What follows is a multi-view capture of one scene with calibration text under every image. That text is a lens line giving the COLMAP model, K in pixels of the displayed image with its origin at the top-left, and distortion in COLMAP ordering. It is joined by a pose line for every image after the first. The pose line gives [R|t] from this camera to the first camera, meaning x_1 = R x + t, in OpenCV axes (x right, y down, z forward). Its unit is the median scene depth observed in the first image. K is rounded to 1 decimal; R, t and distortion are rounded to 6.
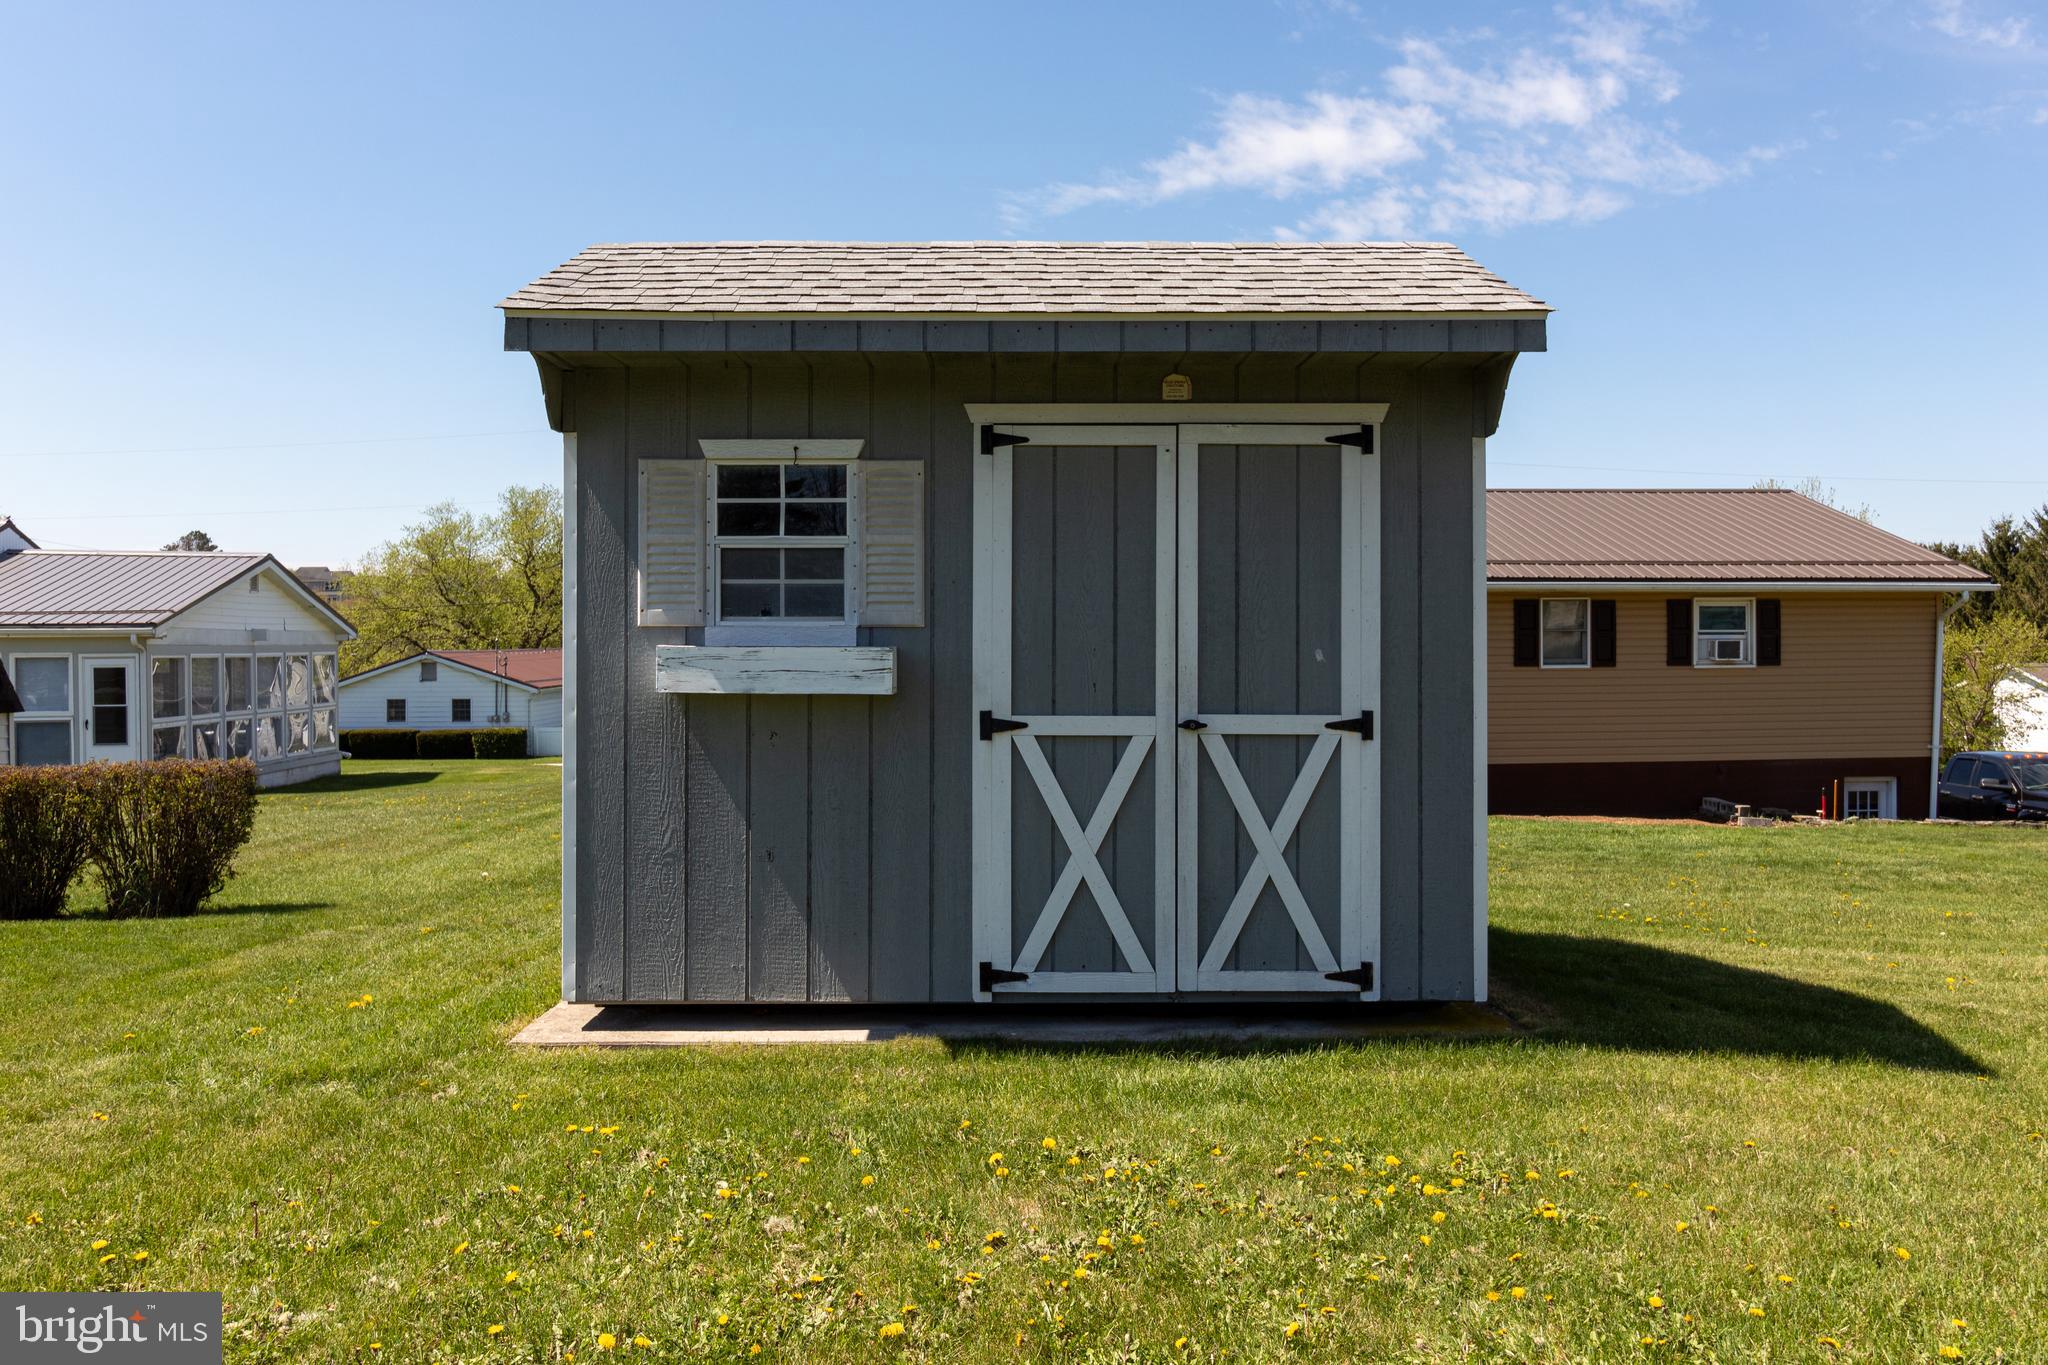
lens RADIAL K [[1648.9, 0, 1023.3], [0, 1648.9, 637.1], [0, 0, 1]] dist [0.000324, -0.001059]
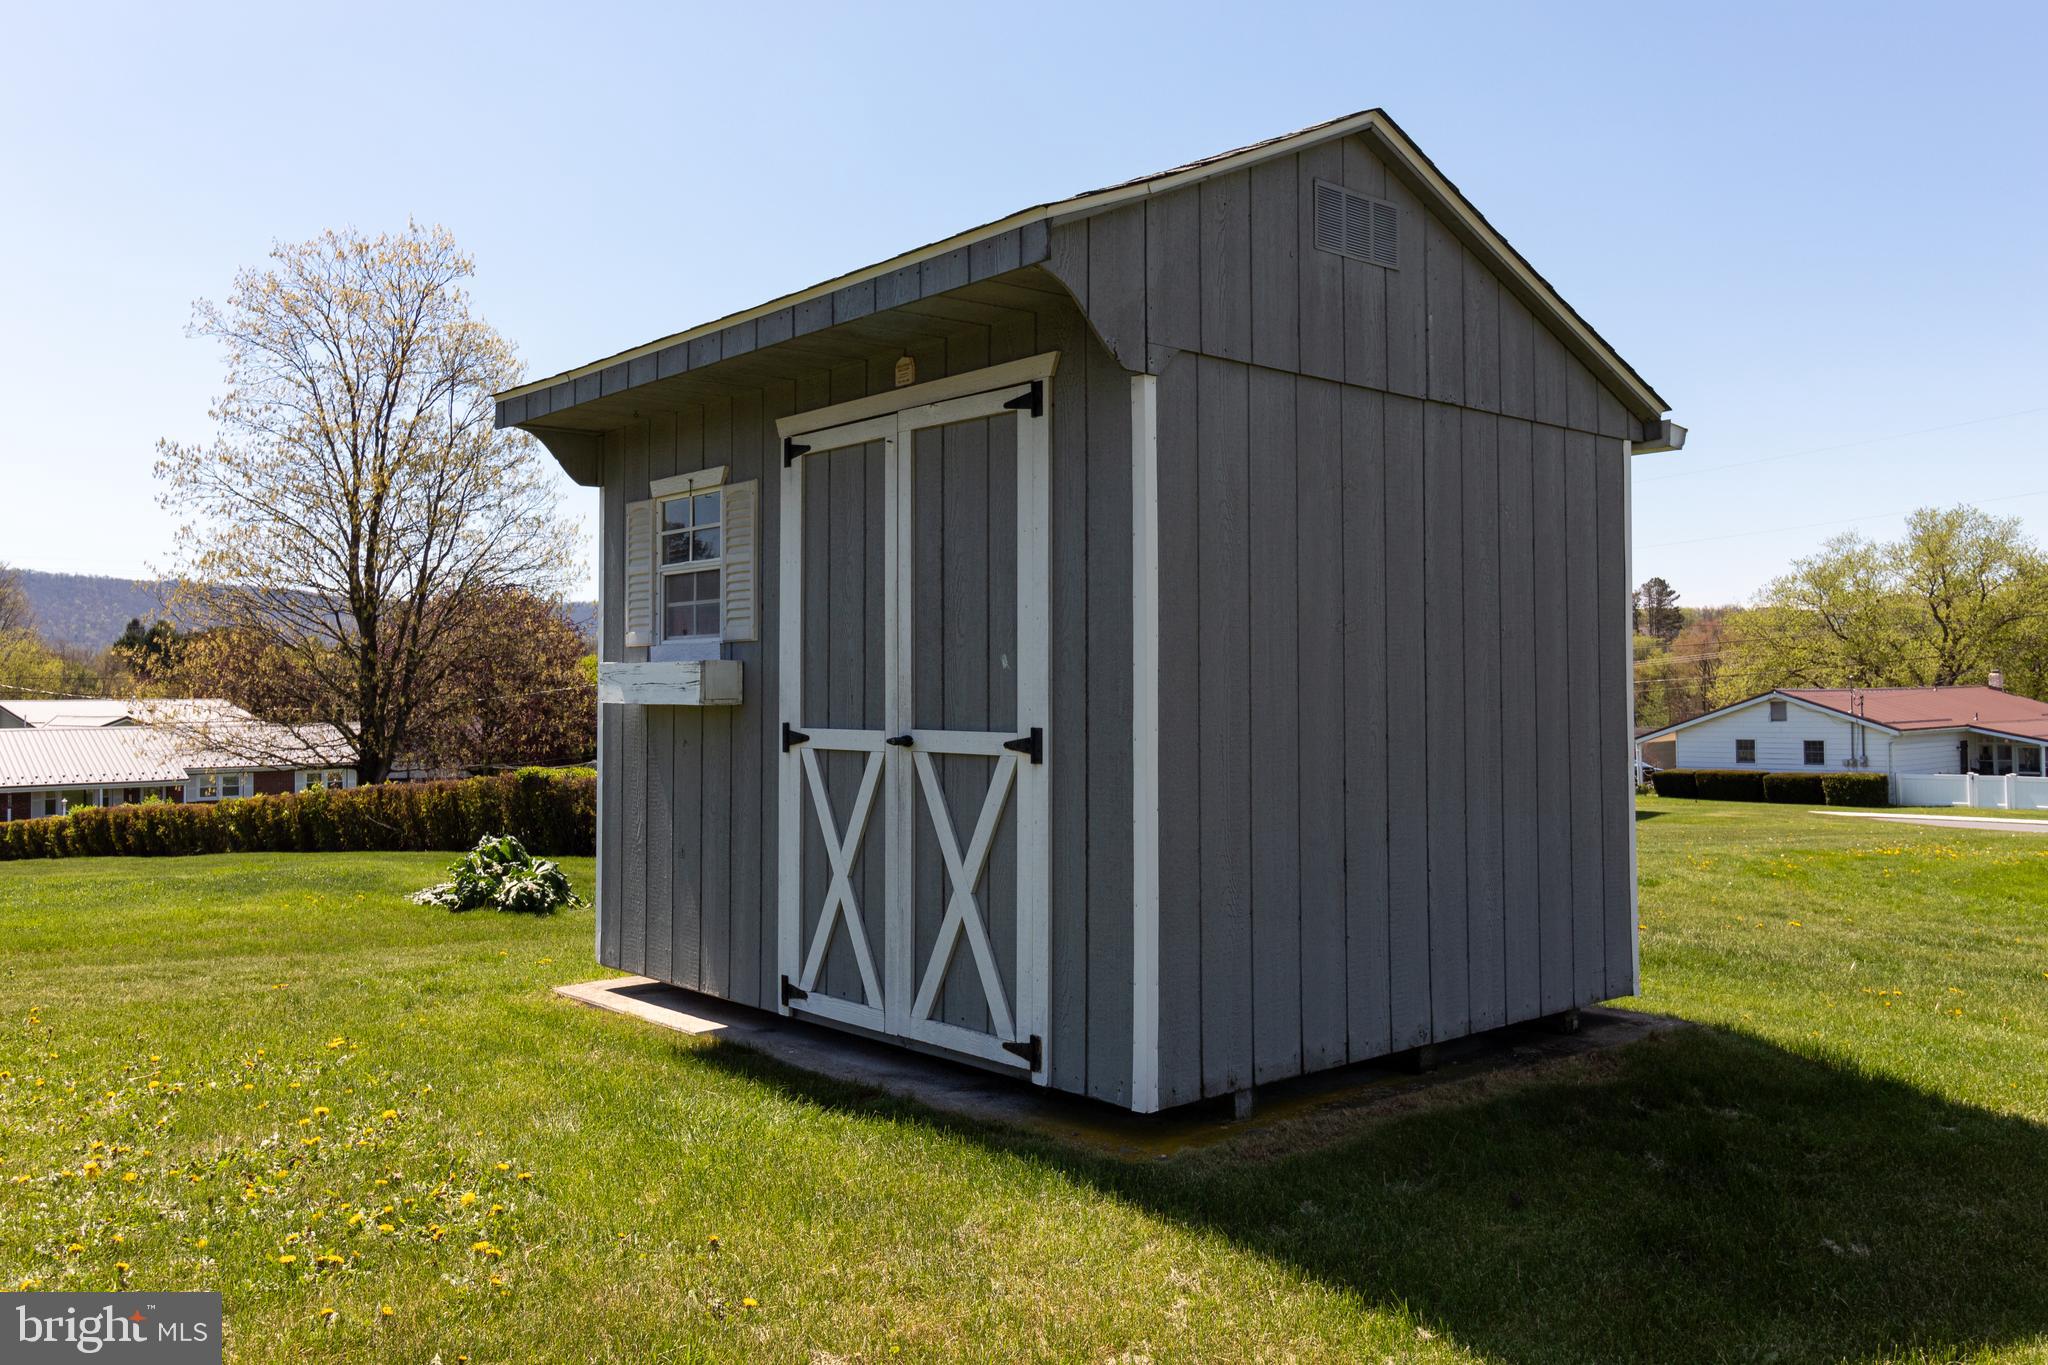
lens RADIAL K [[1648.9, 0, 1023.3], [0, 1648.9, 637.1], [0, 0, 1]] dist [0.000324, -0.001059]
pose [[0.642083, -0.029134, -0.766081, 0.835309], [0.009485, 0.999503, -0.030062, 0.024105], [0.766576, 0.012036, 0.642040, 0.467427]]
